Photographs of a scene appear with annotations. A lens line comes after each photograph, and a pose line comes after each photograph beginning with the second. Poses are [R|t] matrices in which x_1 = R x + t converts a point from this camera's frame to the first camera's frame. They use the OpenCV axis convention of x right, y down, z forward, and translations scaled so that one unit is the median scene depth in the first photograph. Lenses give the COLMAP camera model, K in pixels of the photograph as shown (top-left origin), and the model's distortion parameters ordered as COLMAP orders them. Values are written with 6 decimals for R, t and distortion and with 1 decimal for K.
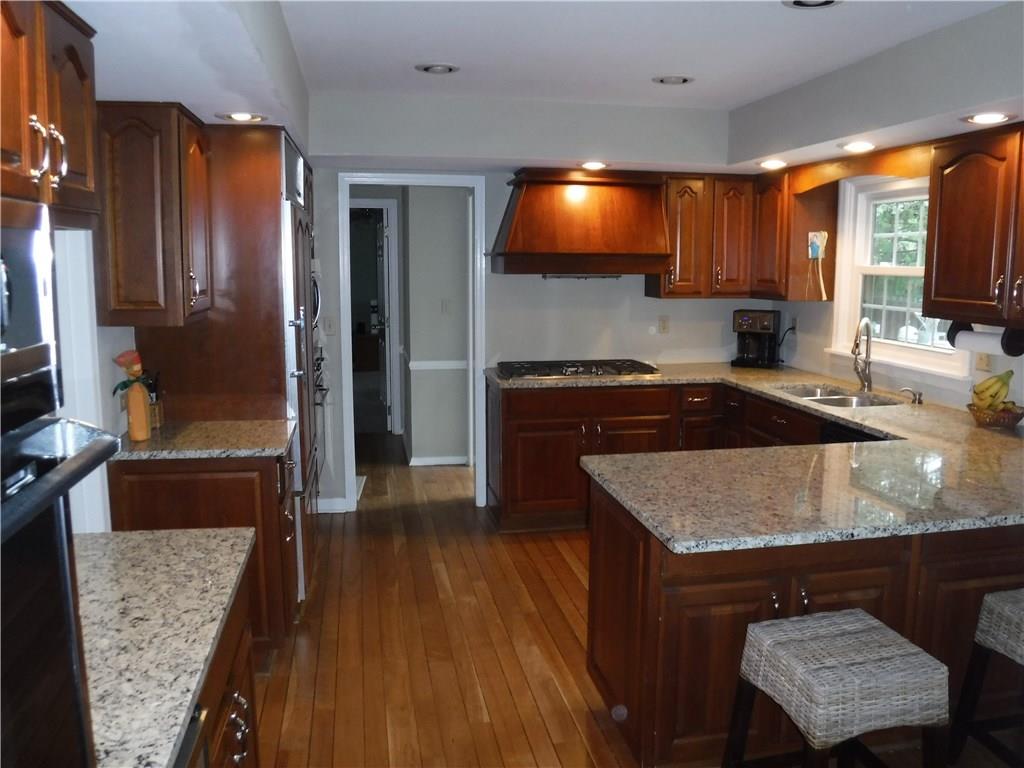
lens RADIAL K [[821.2, 0, 512.0], [0, 821.2, 384.0], [0, 0, 1]] dist [-0.102453, 0.018233]
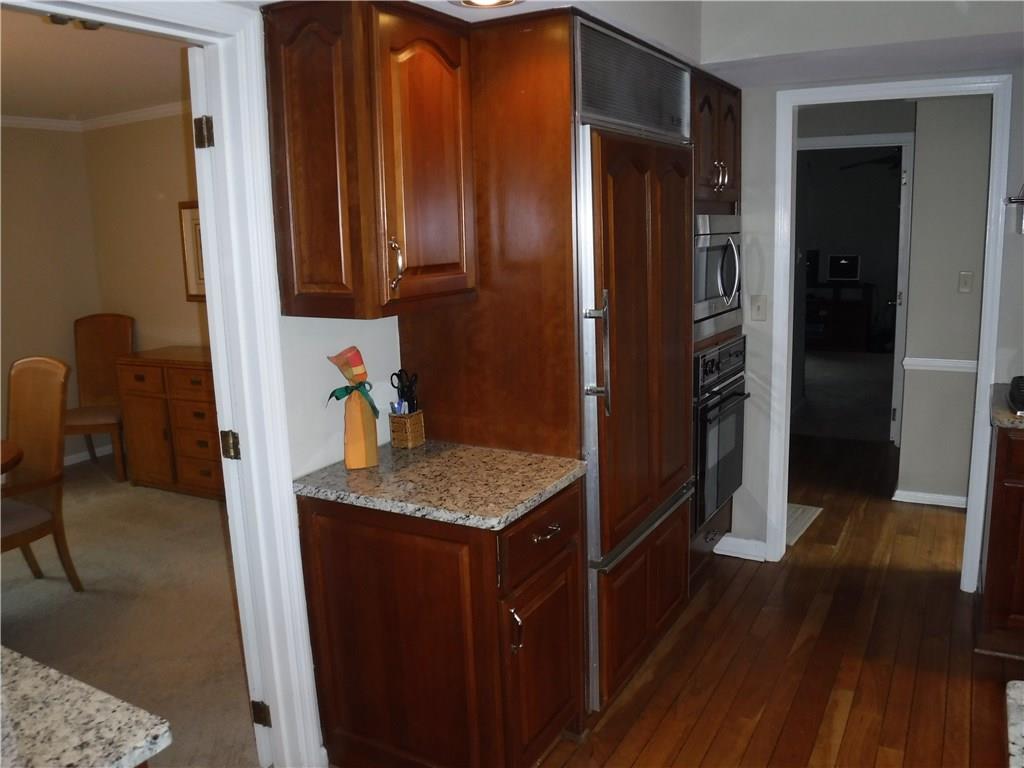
lens RADIAL K [[821.2, 0, 512.0], [0, 821.2, 384.0], [0, 0, 1]] dist [-0.102453, 0.018233]
pose [[0.769565, 0.090594, -0.632110, 0.082921], [-0.060088, 0.995766, 0.069560, -0.048157], [0.635735, -0.015549, 0.771751, 0.357924]]
